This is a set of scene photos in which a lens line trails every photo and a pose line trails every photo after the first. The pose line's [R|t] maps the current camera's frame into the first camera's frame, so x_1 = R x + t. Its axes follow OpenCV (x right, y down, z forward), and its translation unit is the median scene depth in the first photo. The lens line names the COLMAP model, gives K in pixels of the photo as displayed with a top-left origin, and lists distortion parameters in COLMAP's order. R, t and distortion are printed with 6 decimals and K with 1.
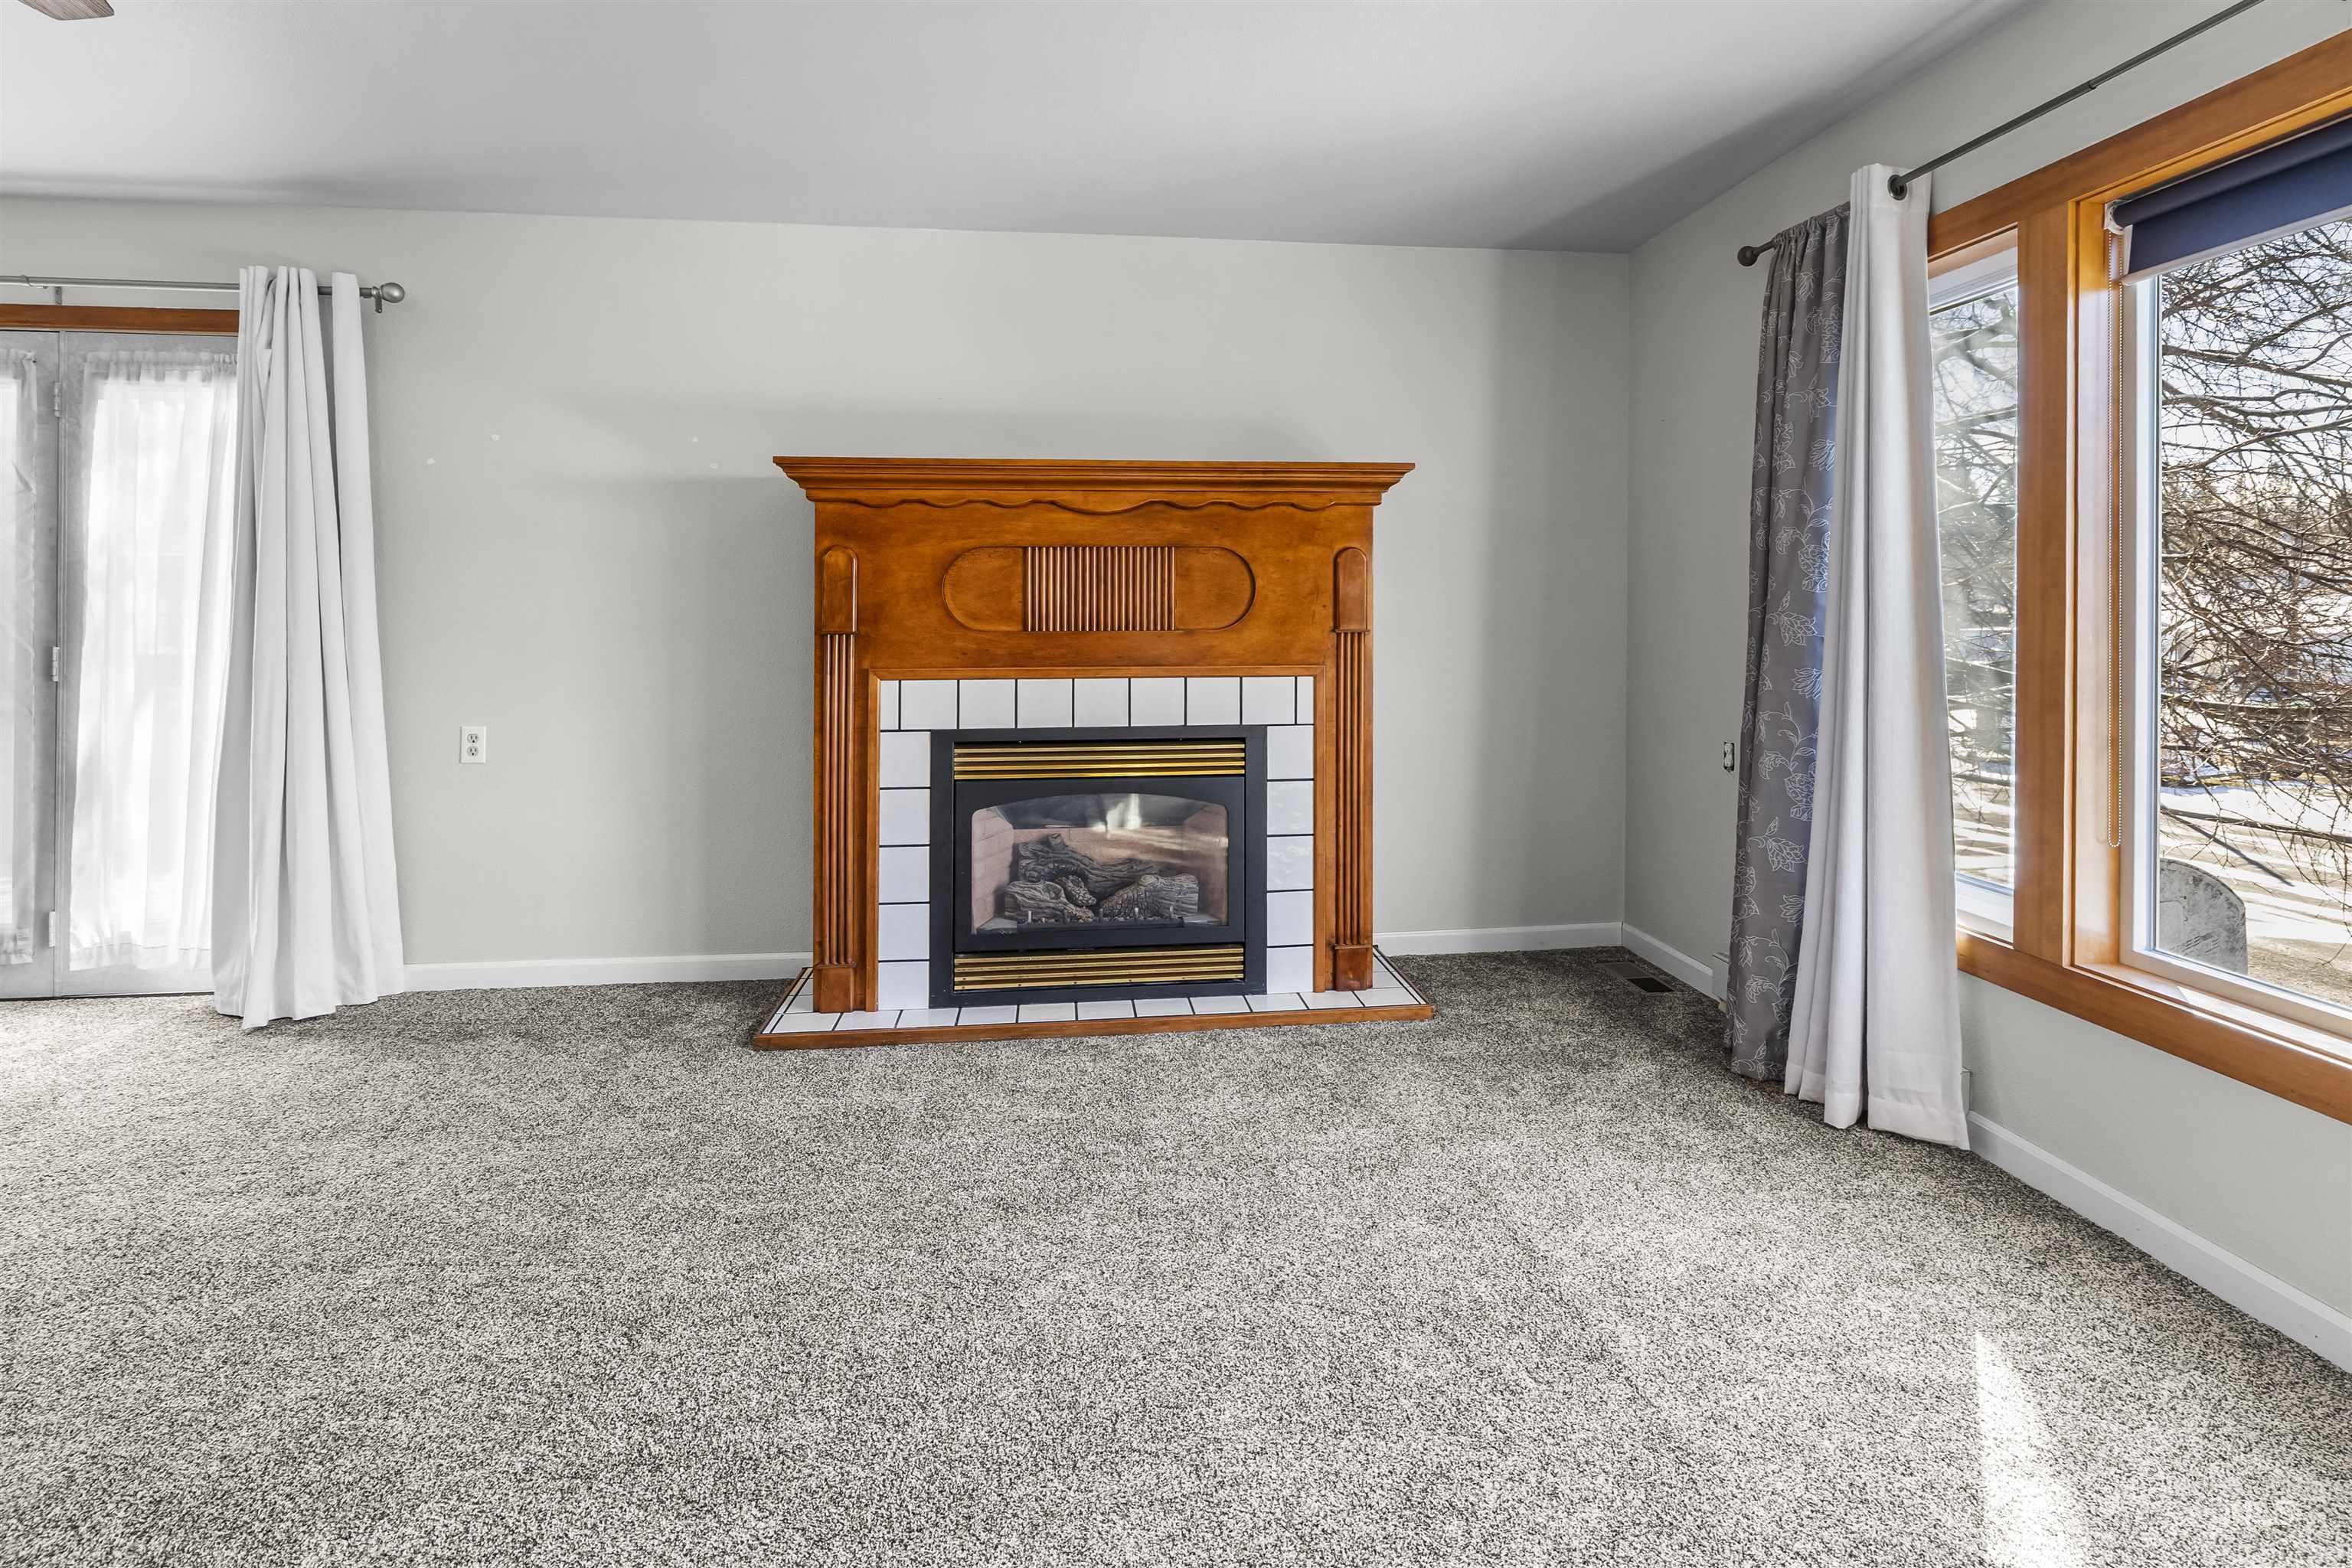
lens RADIAL K [[1200.6, 0, 1197.7], [0, 1200.6, 644.6], [0, 0, 1]] dist [0.001136, 0.000596]
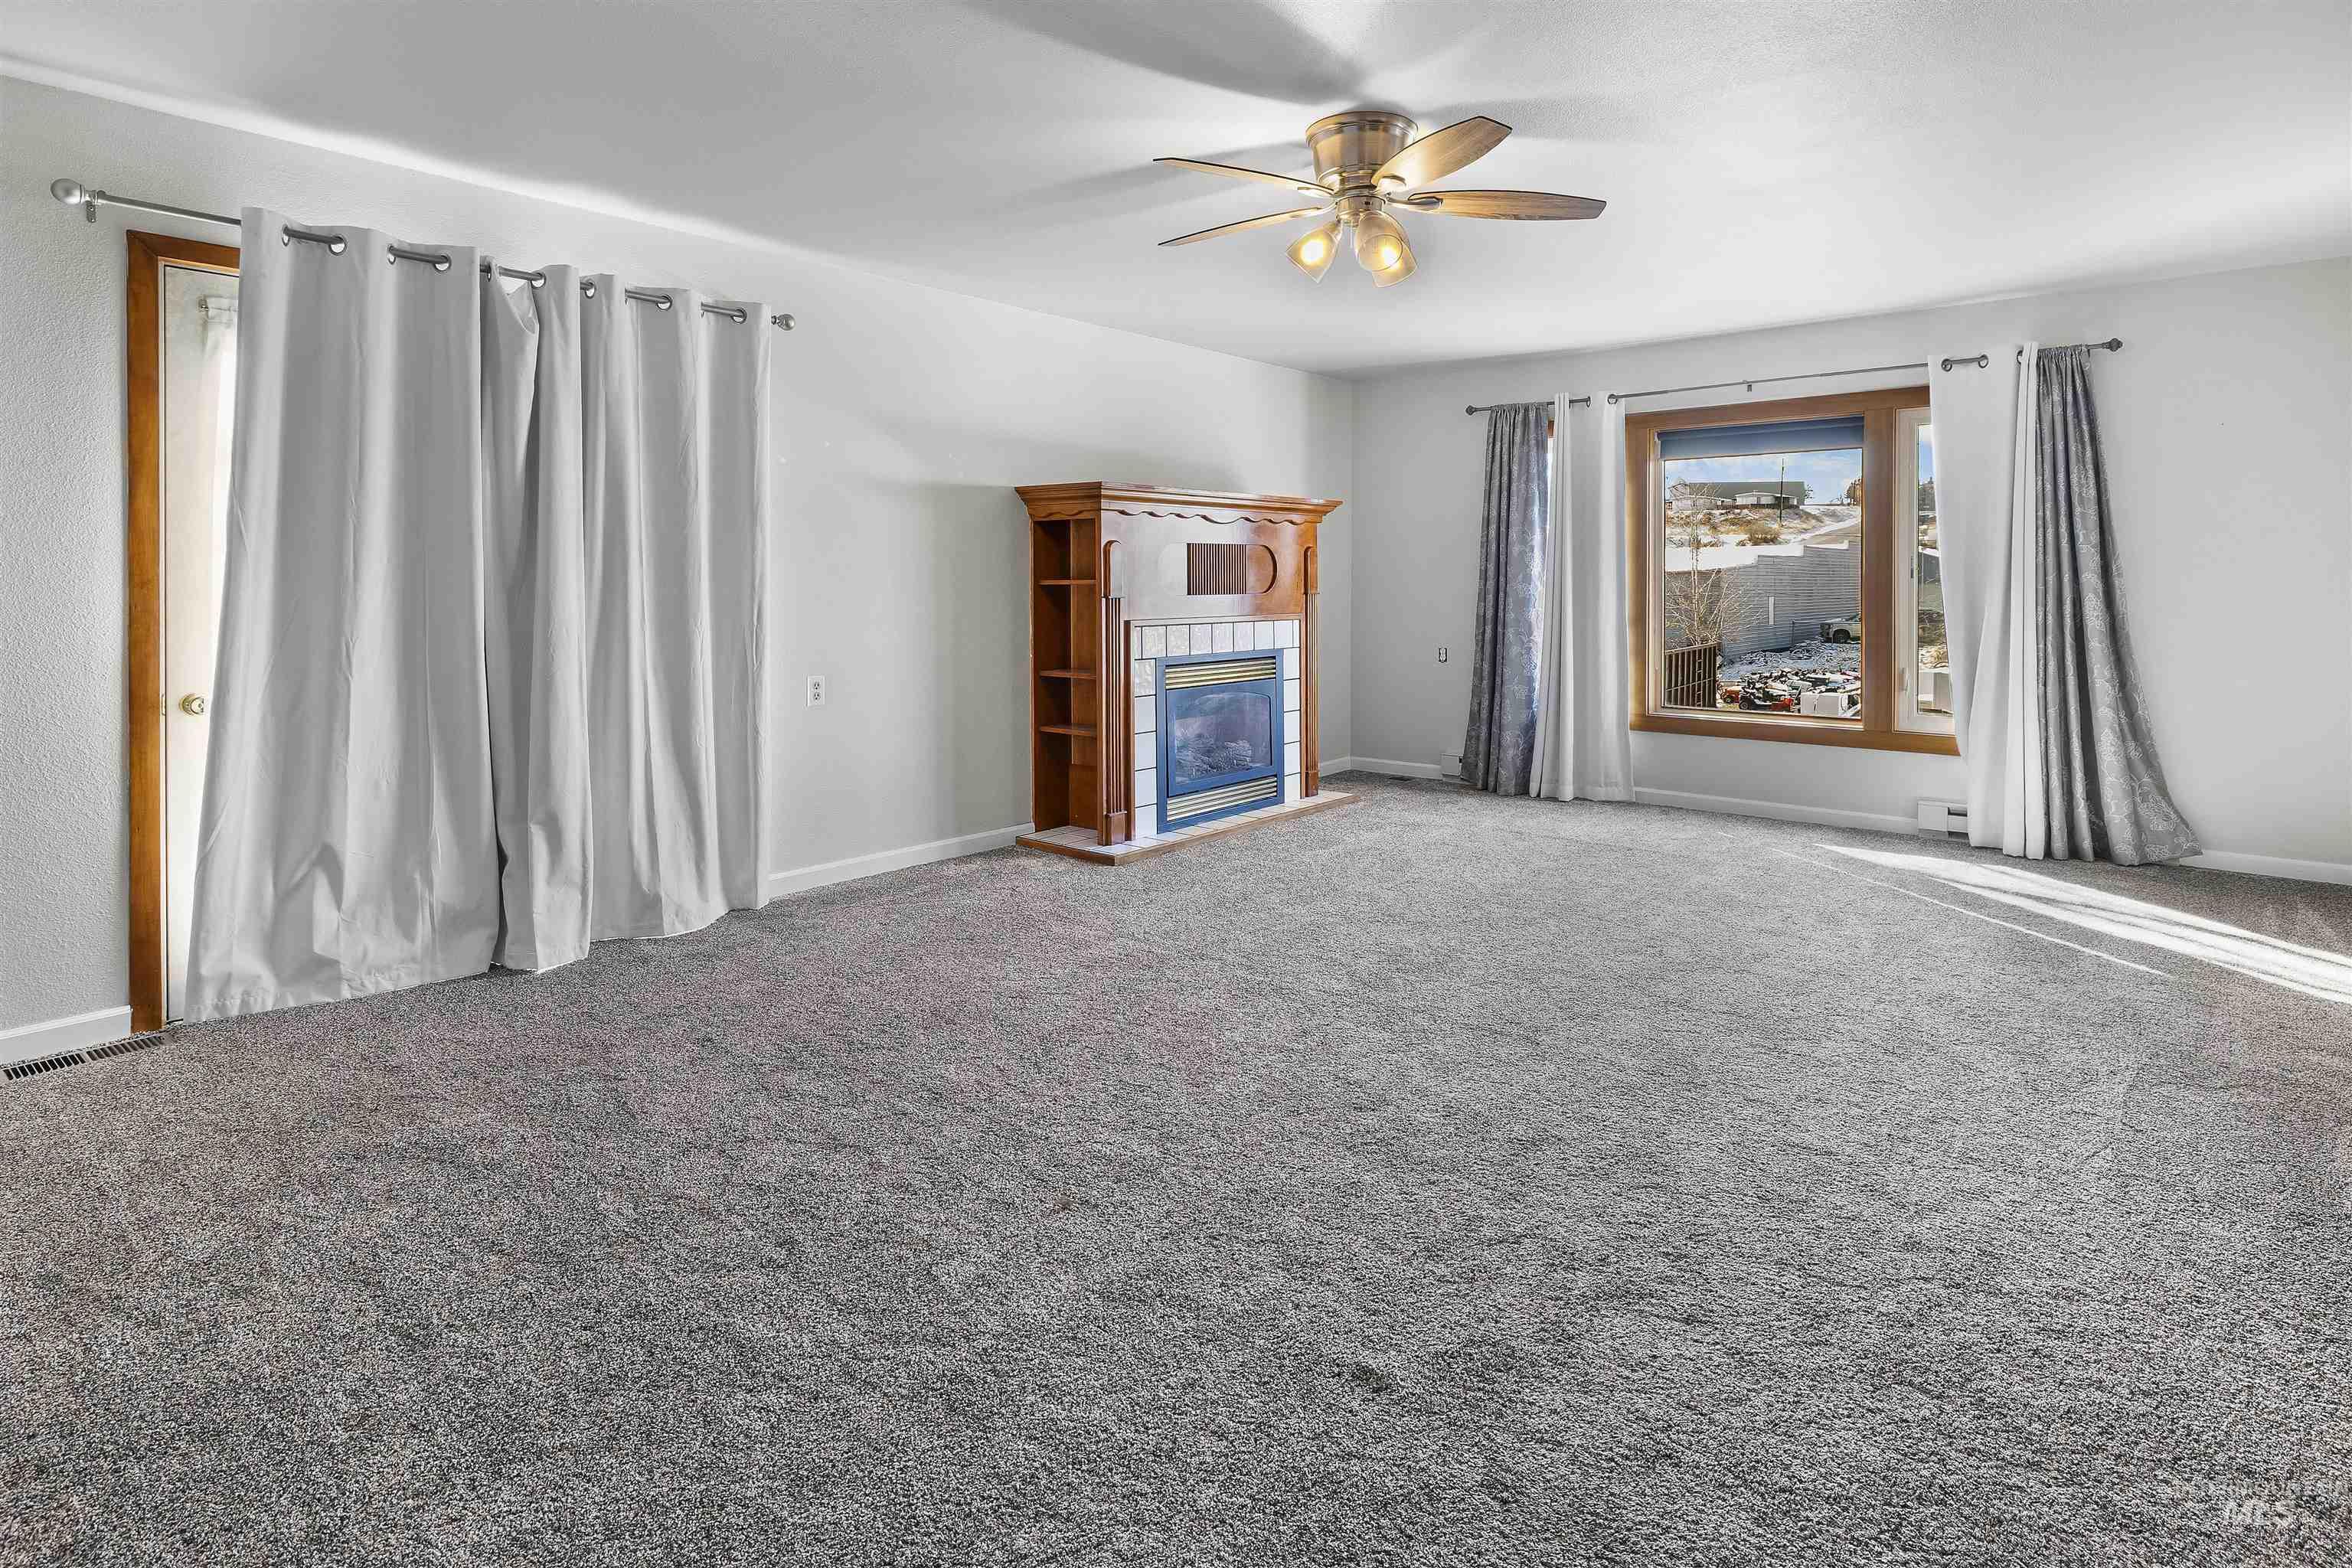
lens RADIAL K [[1196.6, 0, 1181.0], [0, 1196.6, 685.3], [0, 0, 1]] dist [-0.001426, -0.000271]
pose [[0.734511, -0.056890, 0.676207, -1.222254], [0.018970, 0.997812, 0.063341, 0.006900], [-0.678331, -0.033697, 0.733983, -0.170535]]
